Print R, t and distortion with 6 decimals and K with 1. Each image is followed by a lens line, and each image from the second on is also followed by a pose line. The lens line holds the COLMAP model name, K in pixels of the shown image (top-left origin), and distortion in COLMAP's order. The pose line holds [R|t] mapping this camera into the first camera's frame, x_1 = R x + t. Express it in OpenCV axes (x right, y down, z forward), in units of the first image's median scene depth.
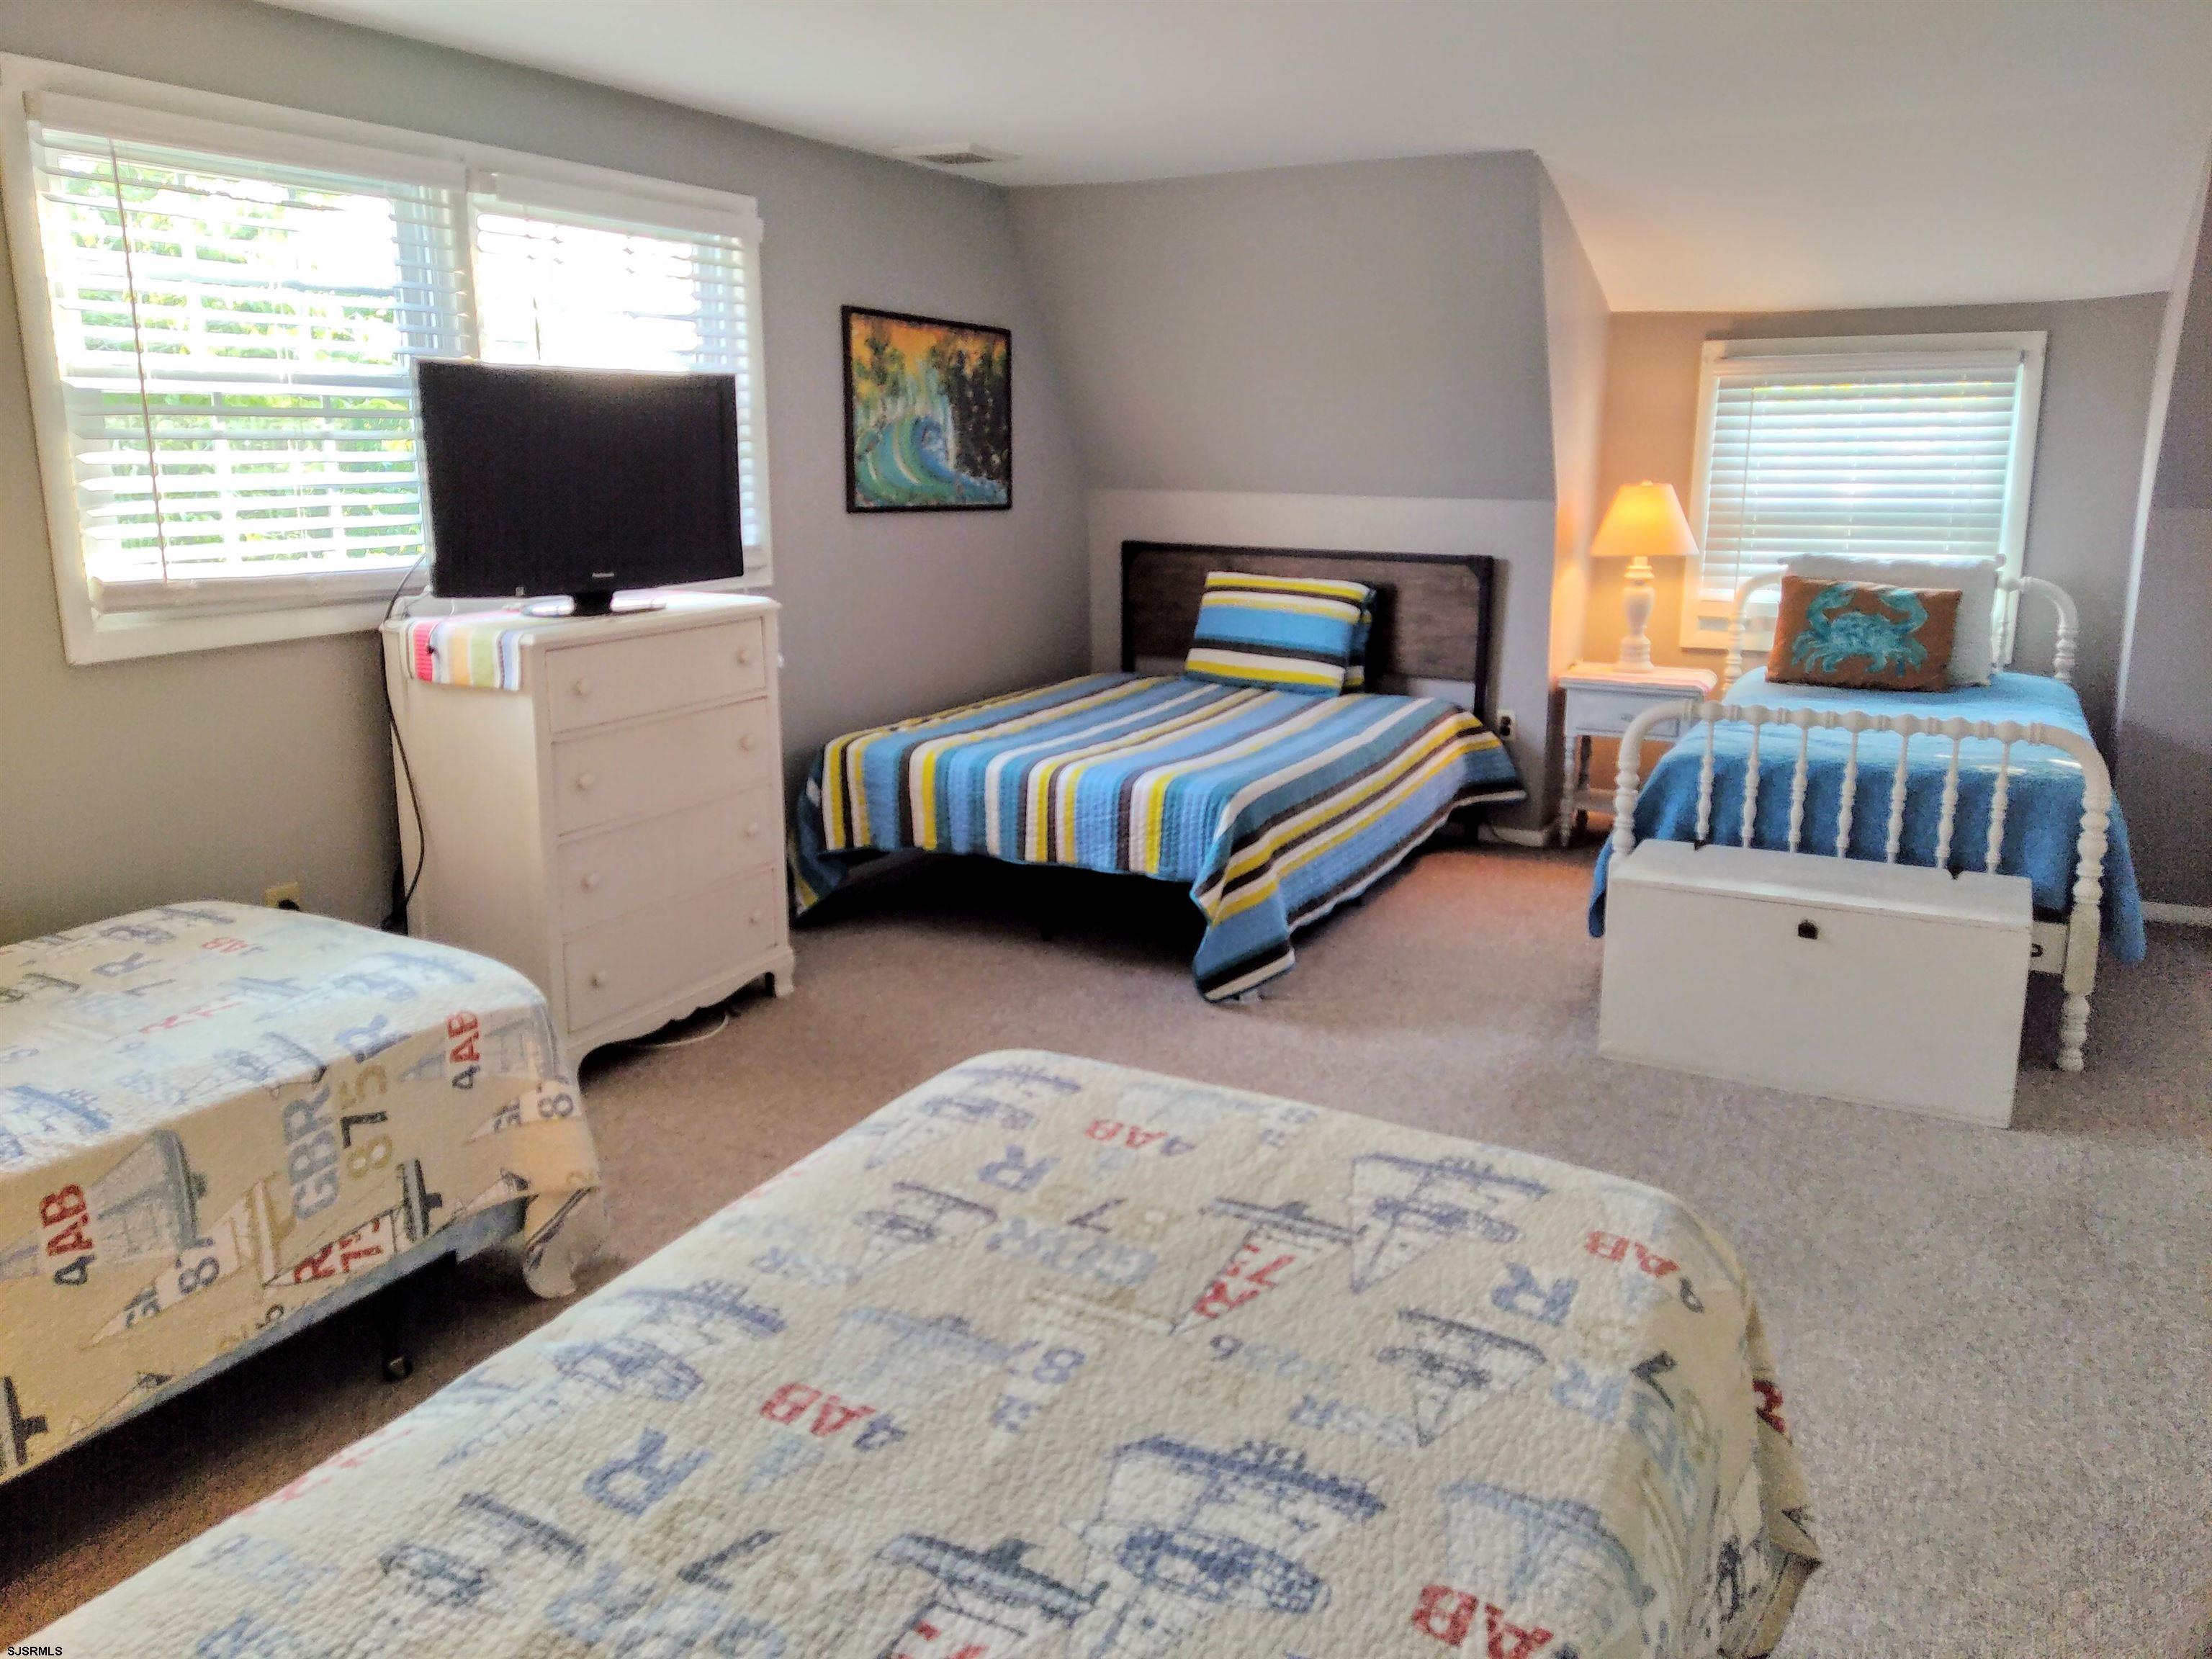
lens RADIAL K [[1667.1, 0, 1103.6], [0, 1667.1, 822.7], [0, 0, 1]] dist [-0.003955, -0.007376]
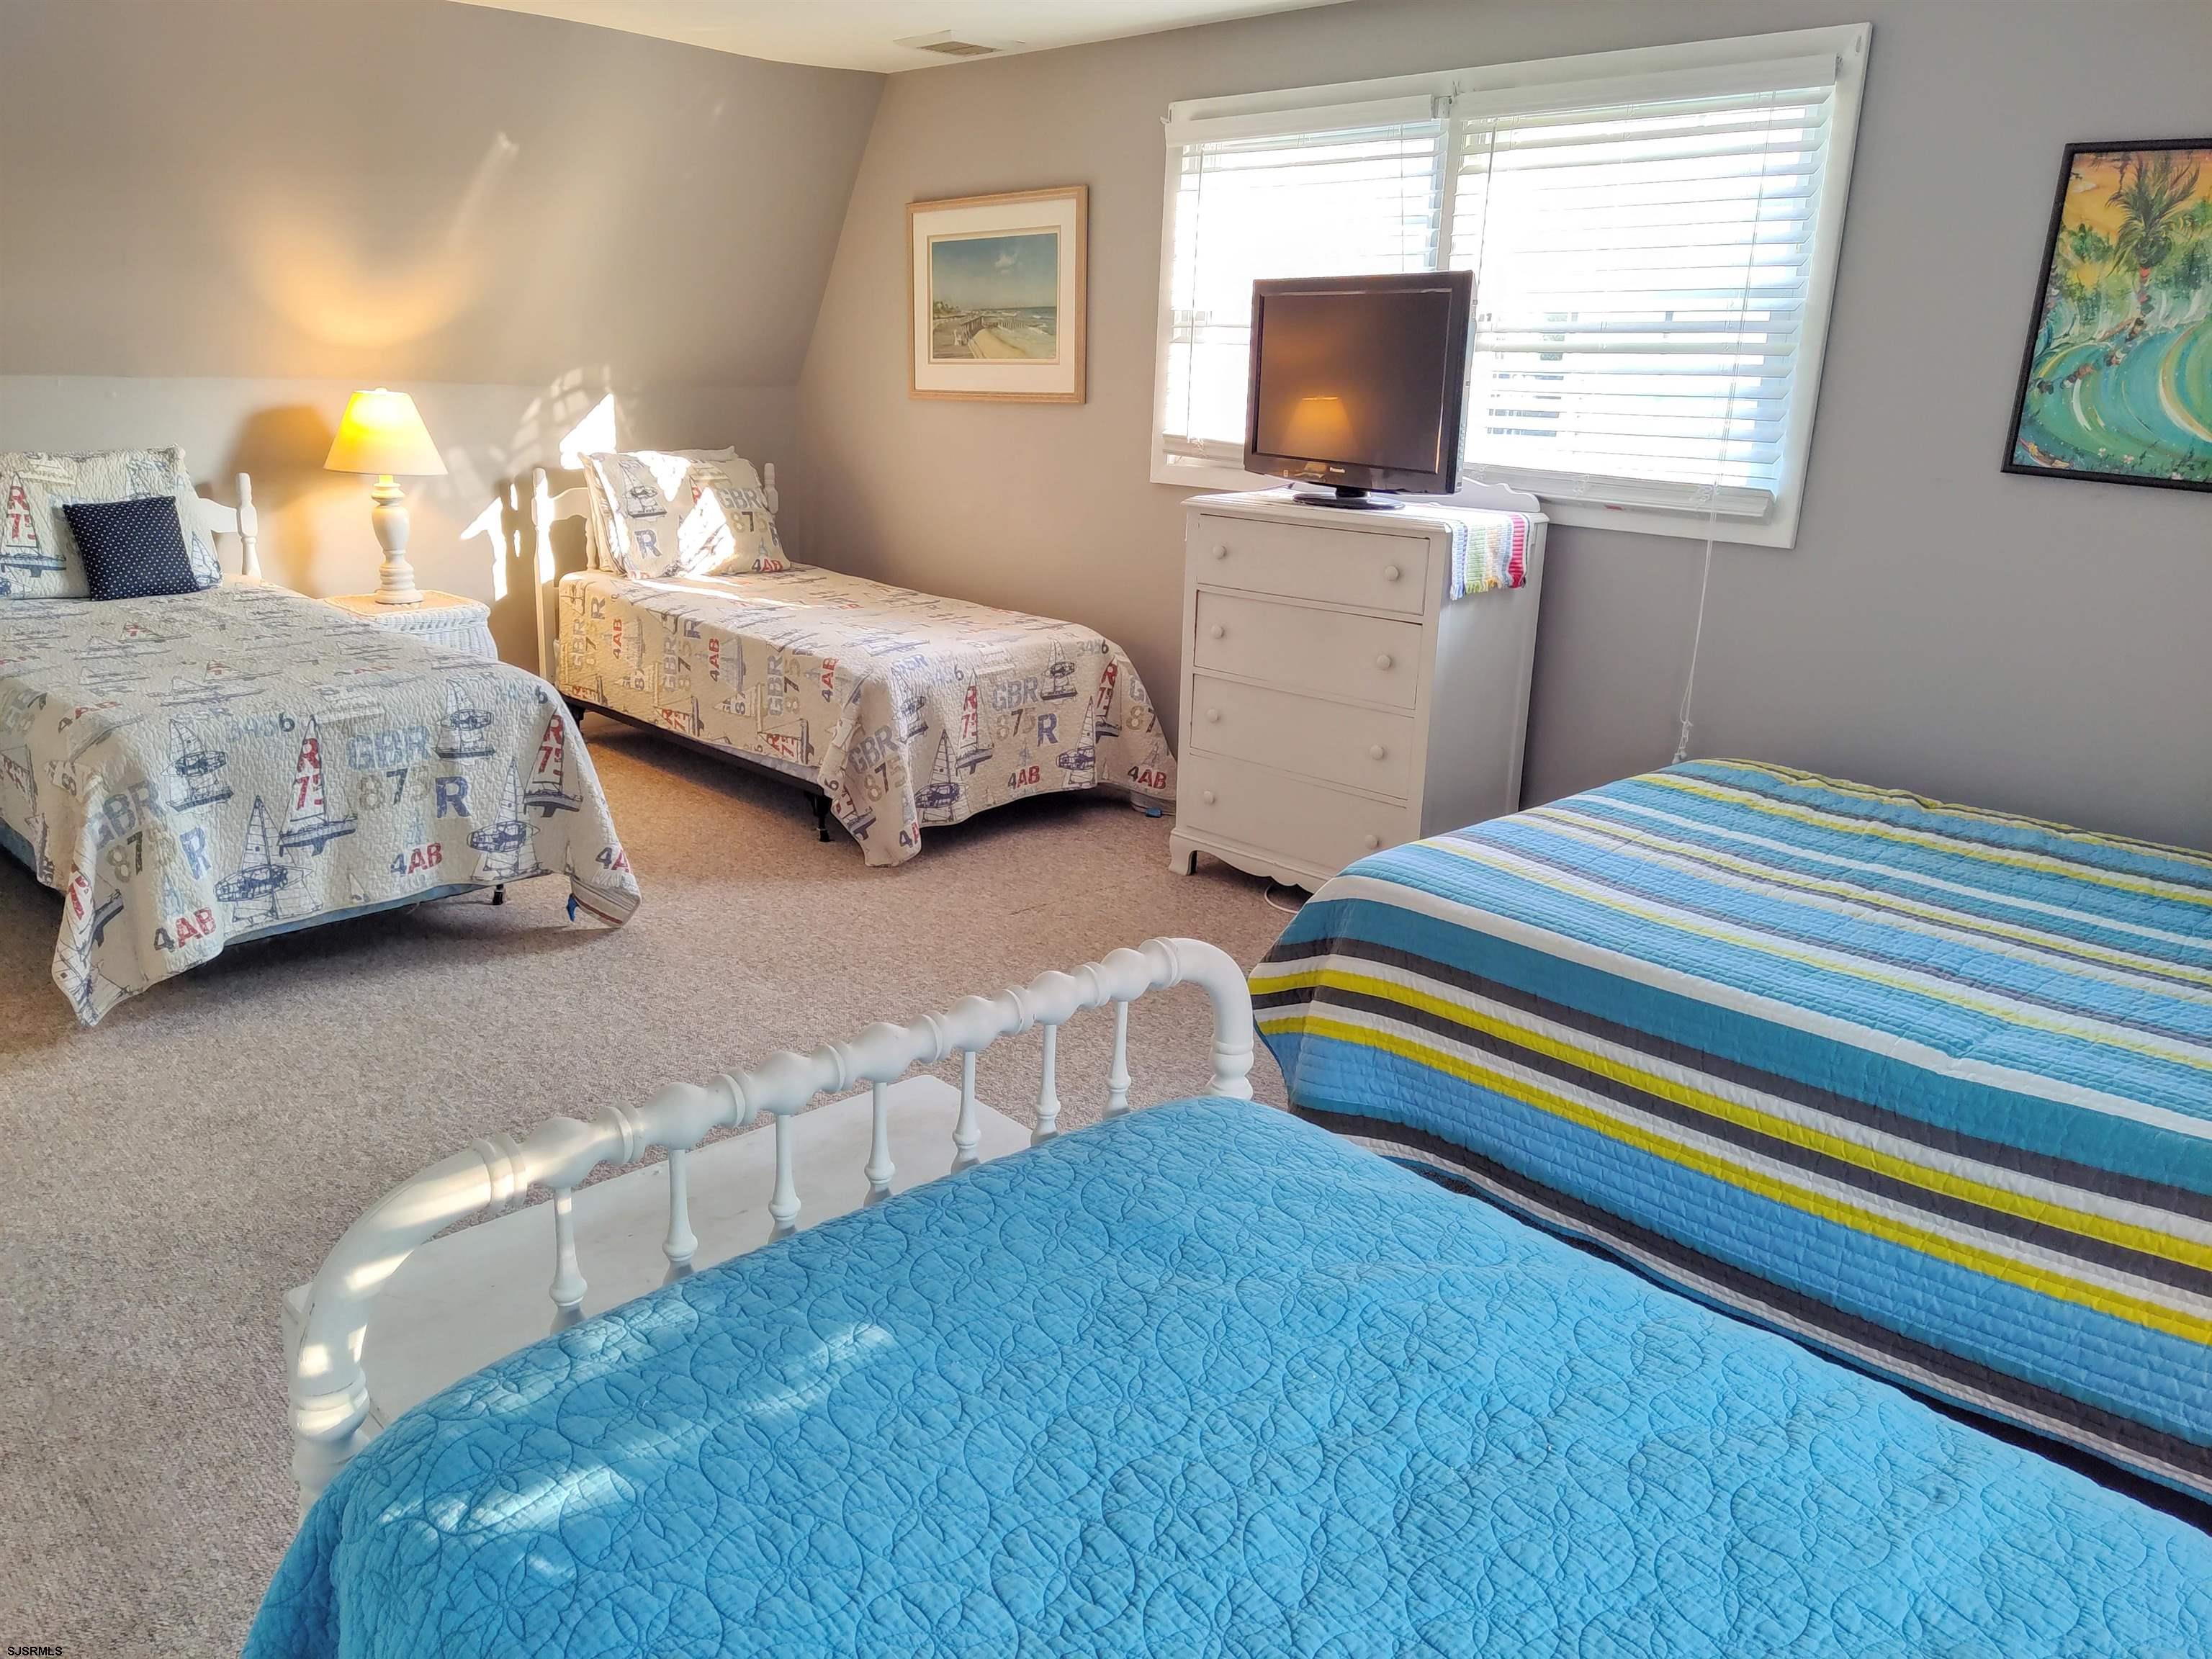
lens RADIAL K [[1667.1, 0, 1103.6], [0, 1667.1, 834.7], [0, 0, 1]] dist [-0.003955, -0.007376]
pose [[-0.342955, 0.243133, -0.907341, 1.182090], [-0.238927, 0.911577, 0.334577, -0.381070], [0.908458, 0.331533, -0.254539, 1.787999]]
